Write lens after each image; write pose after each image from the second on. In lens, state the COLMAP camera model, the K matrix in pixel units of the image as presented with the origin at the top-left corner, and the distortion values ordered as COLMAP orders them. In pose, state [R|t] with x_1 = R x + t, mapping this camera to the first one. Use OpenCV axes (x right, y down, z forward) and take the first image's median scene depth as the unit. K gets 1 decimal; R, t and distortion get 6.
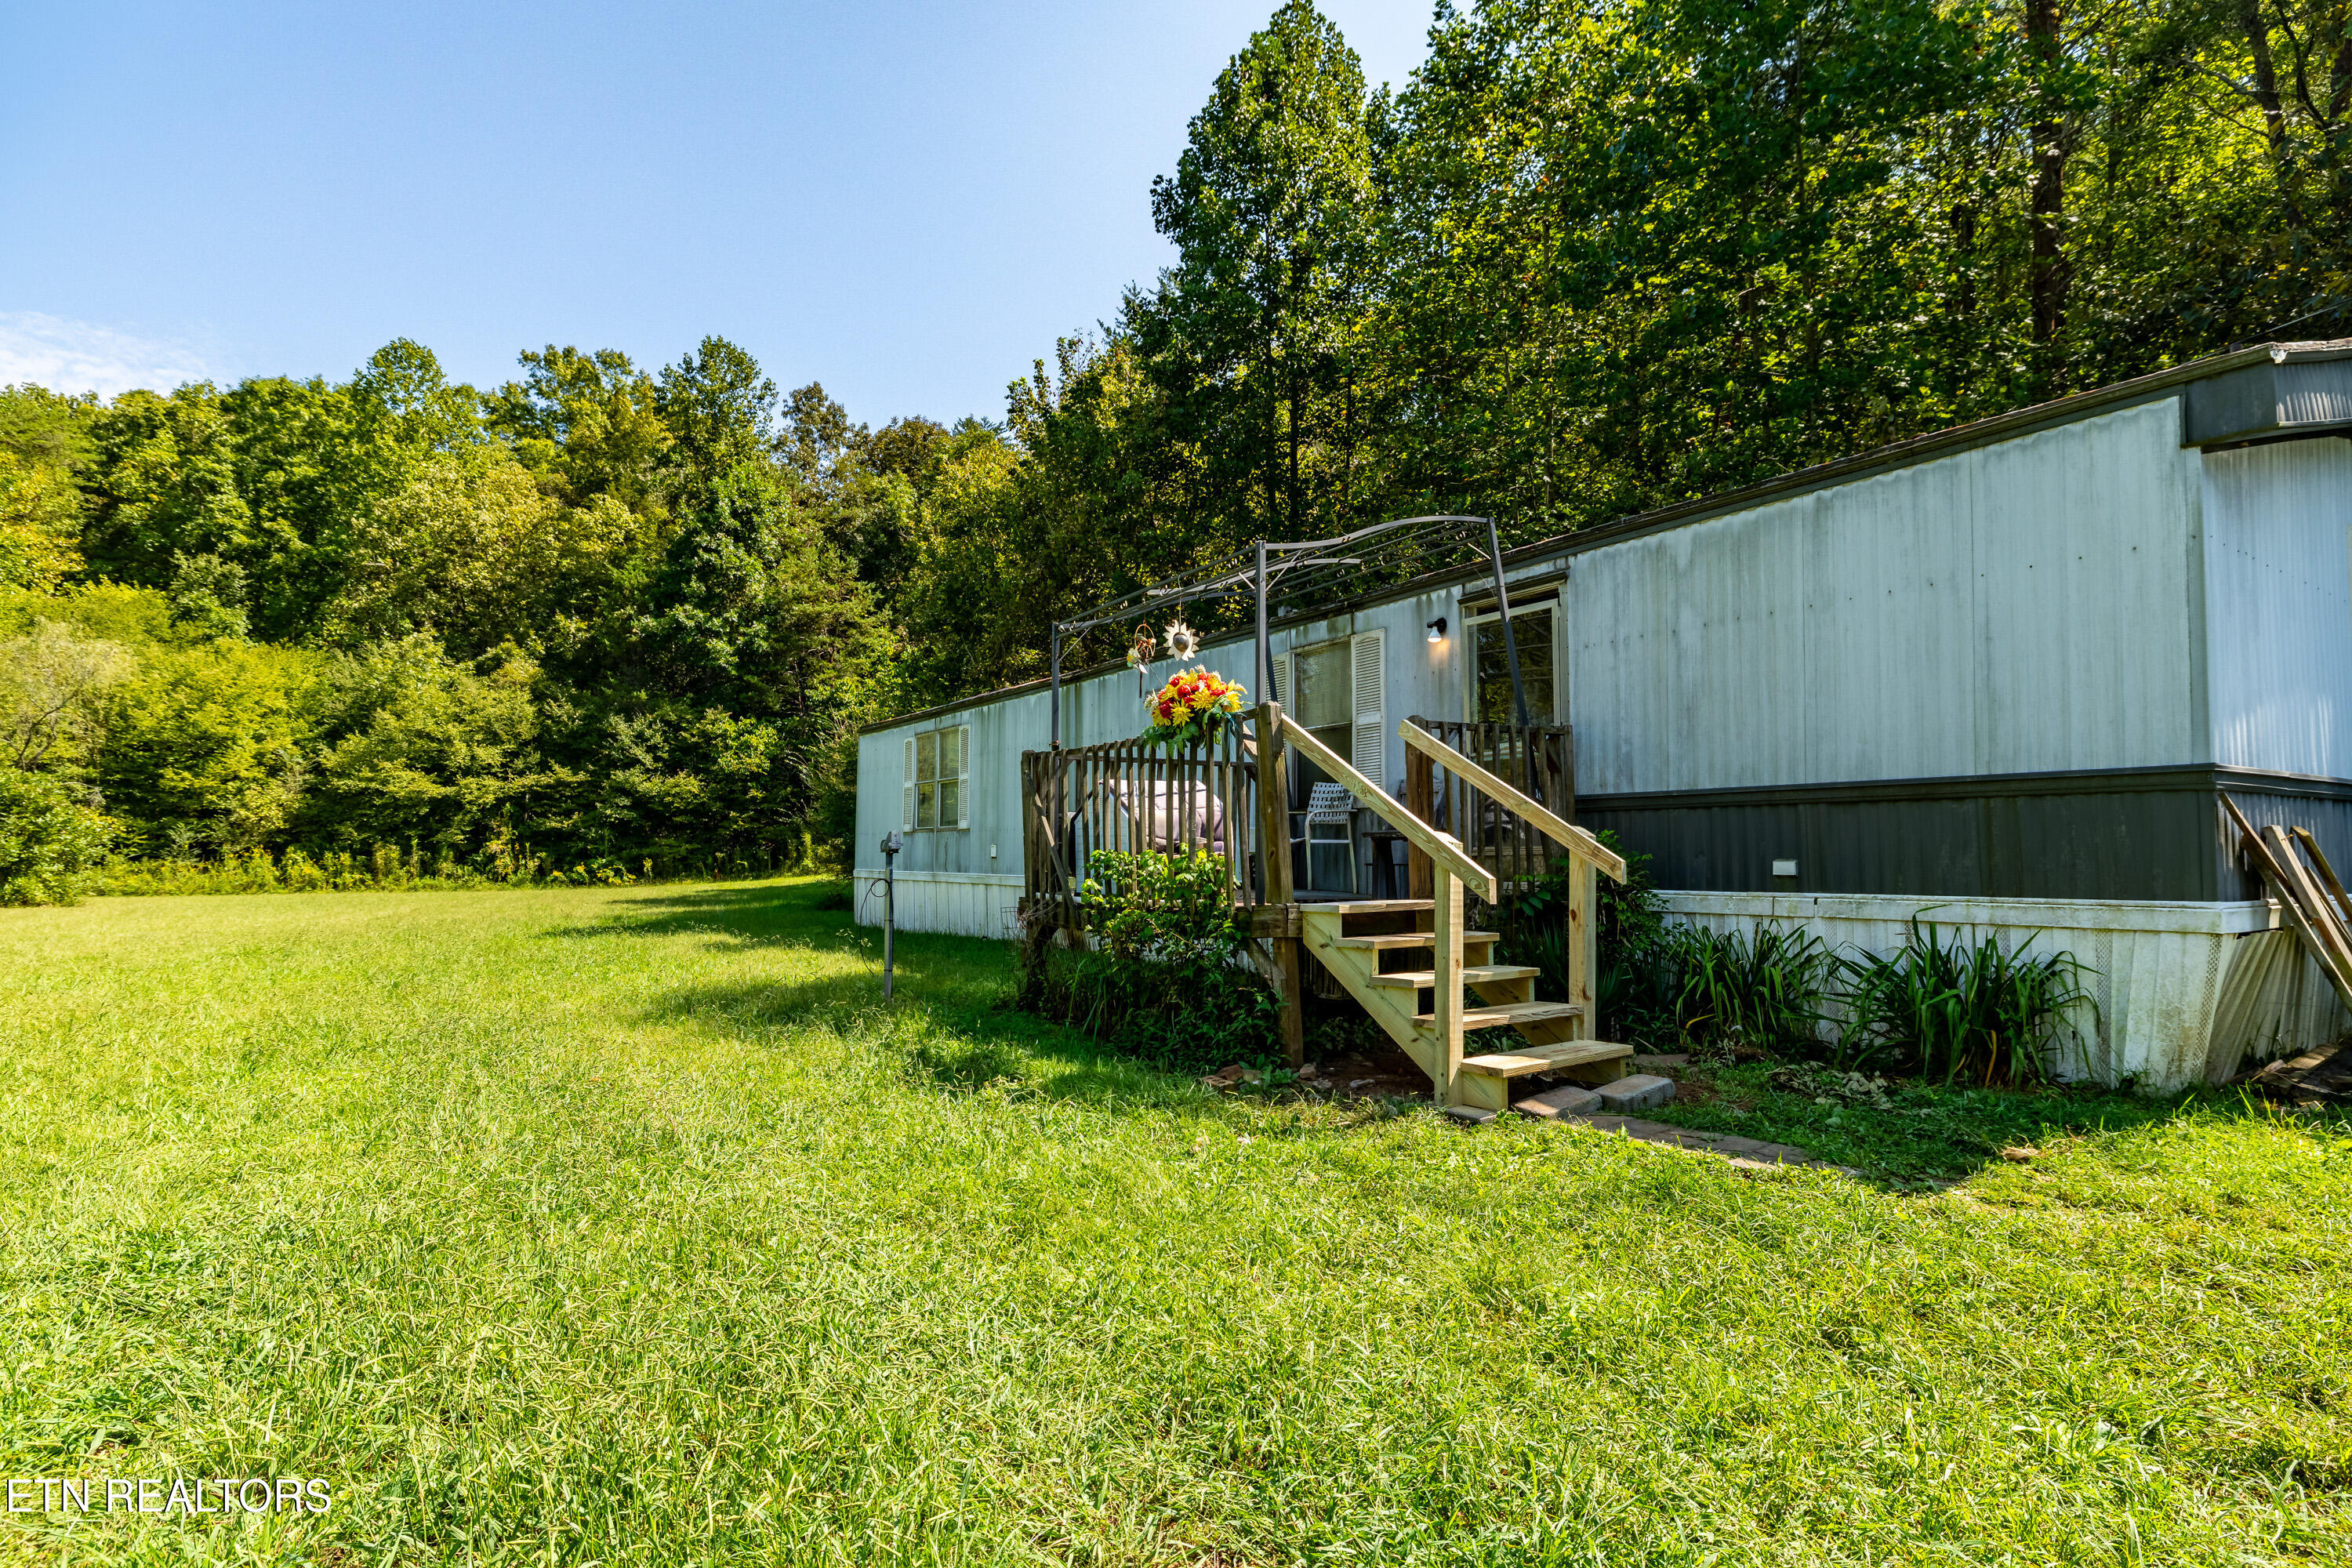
lens RADIAL K [[1174.4, 0, 1181.1], [0, 1174.4, 802.5], [0, 0, 1]] dist [-0.004407, -0.000477]
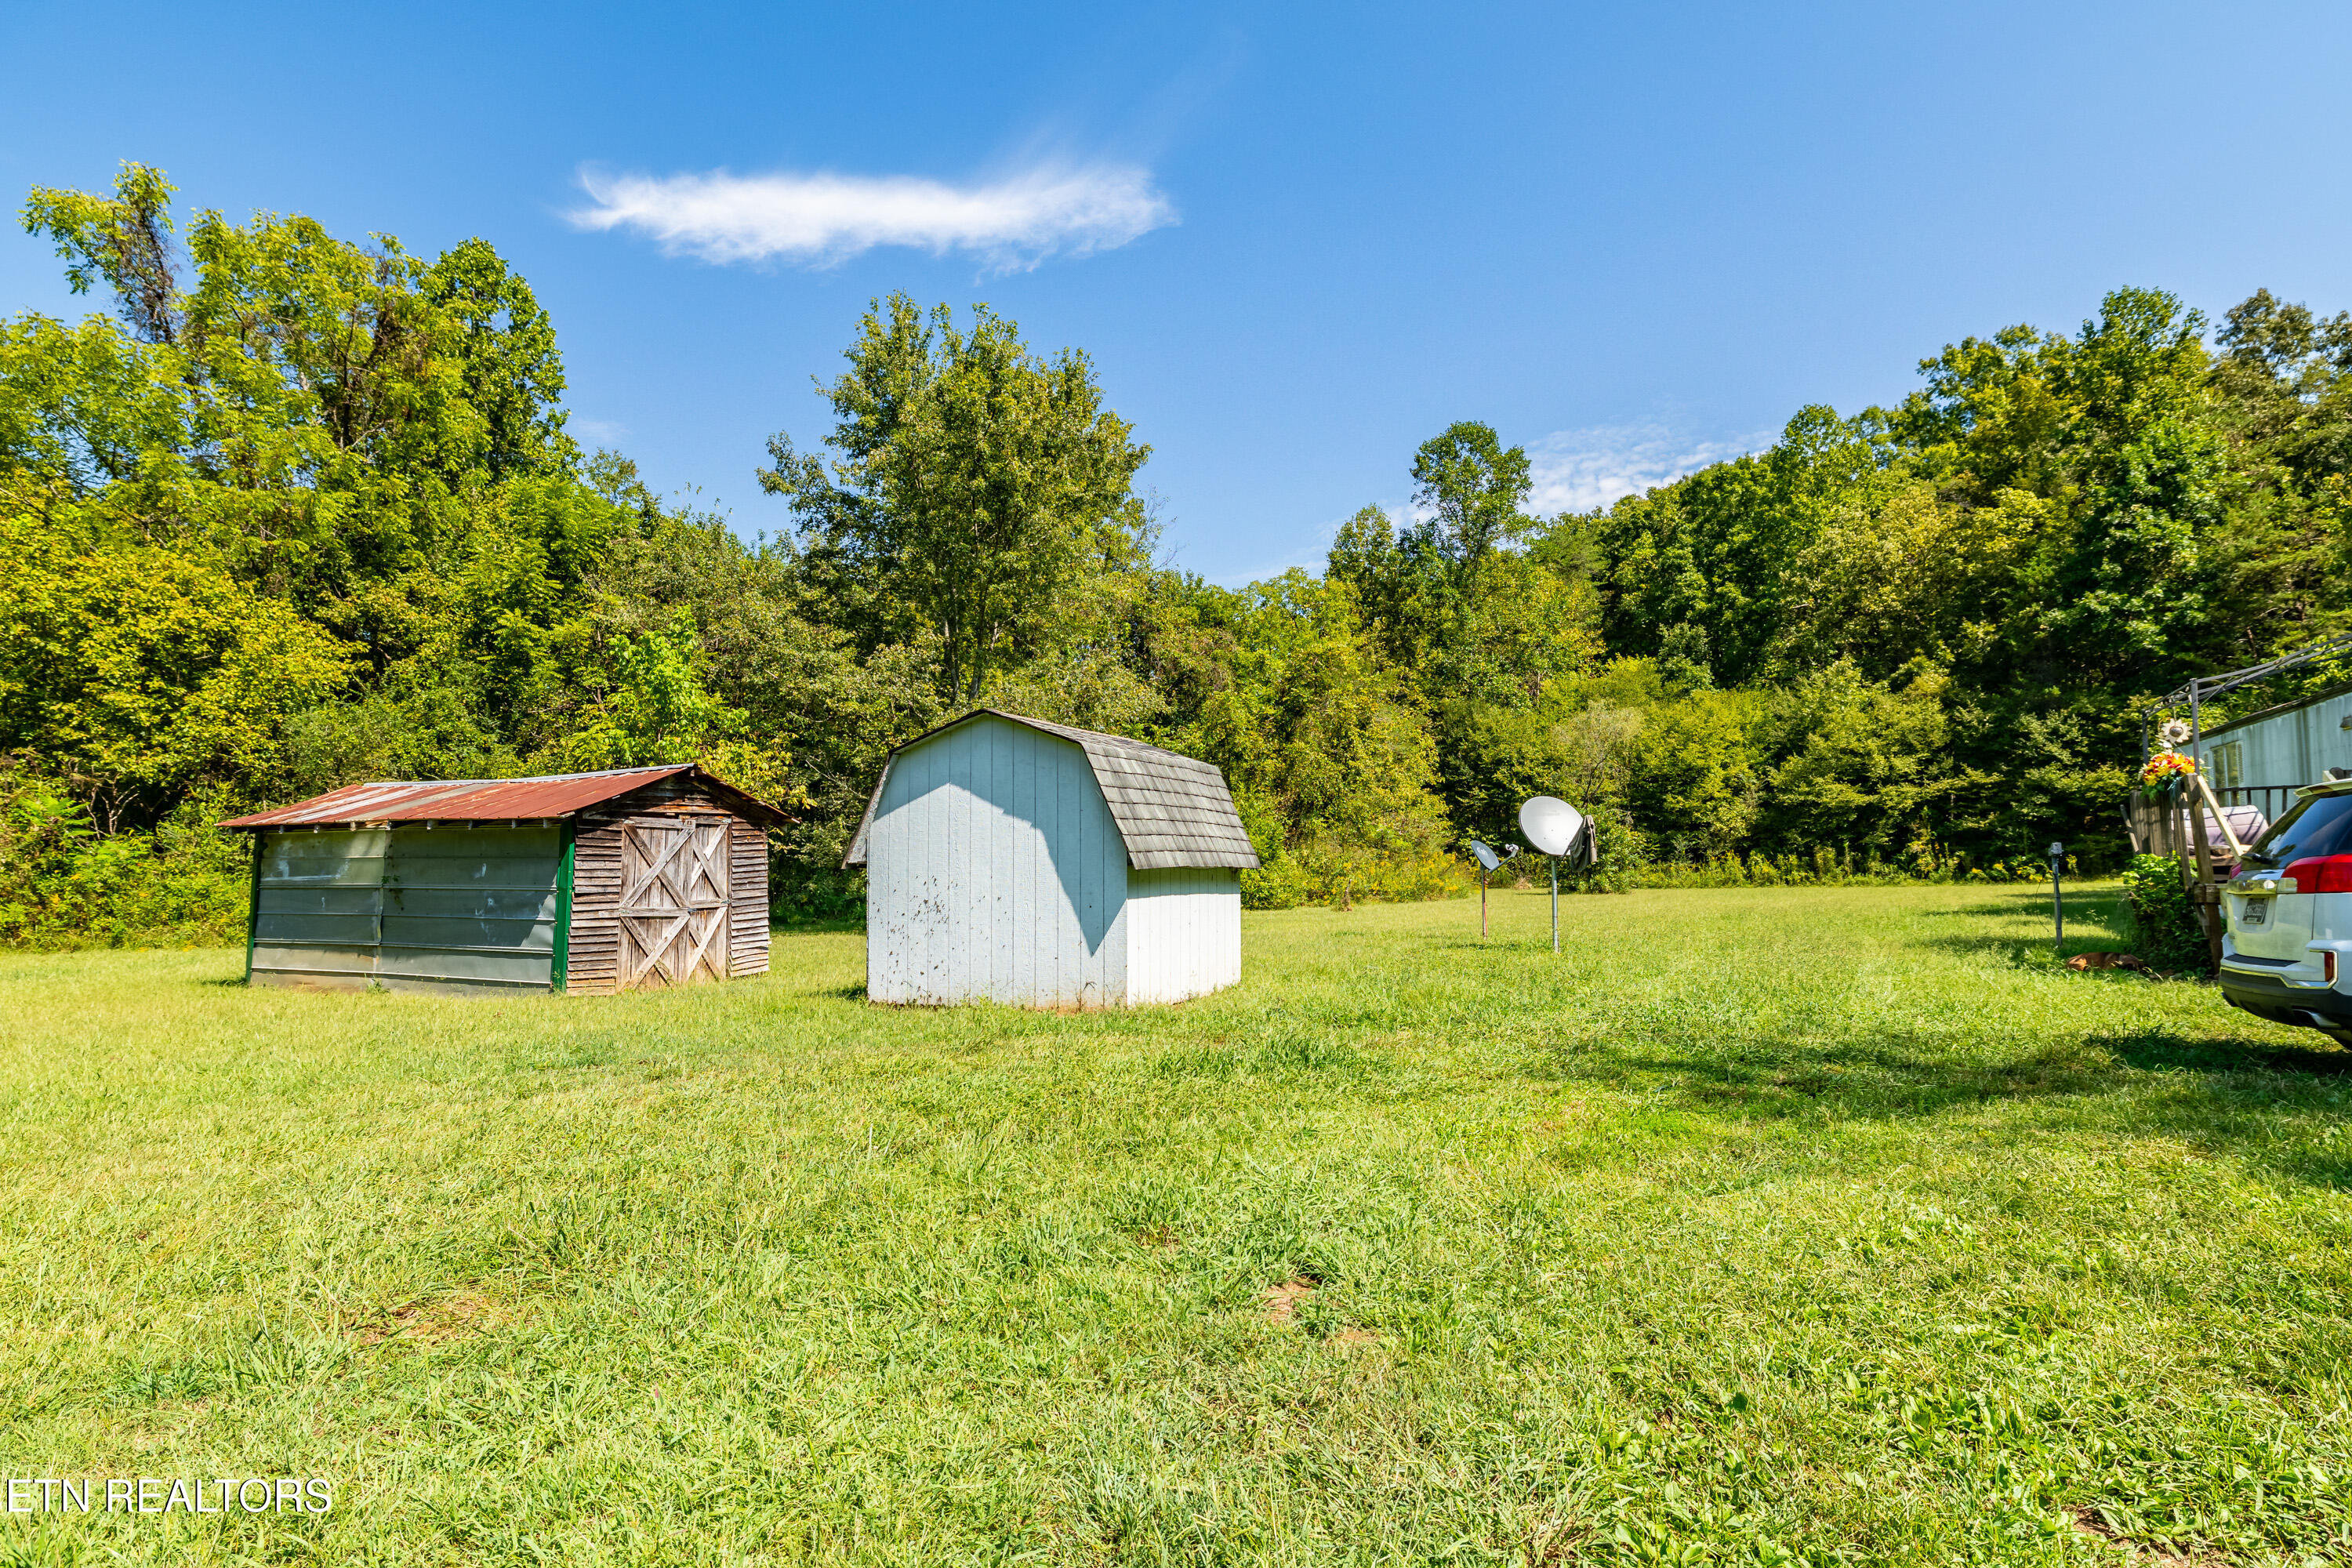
lens RADIAL K [[1174.4, 0, 1181.1], [0, 1174.4, 802.5], [0, 0, 1]] dist [-0.004407, -0.000477]
pose [[0.447109, -0.056058, -0.892721, 0.086637], [0.057606, 0.997767, -0.033802, -0.006061], [0.892622, -0.036313, 0.449340, -0.105146]]
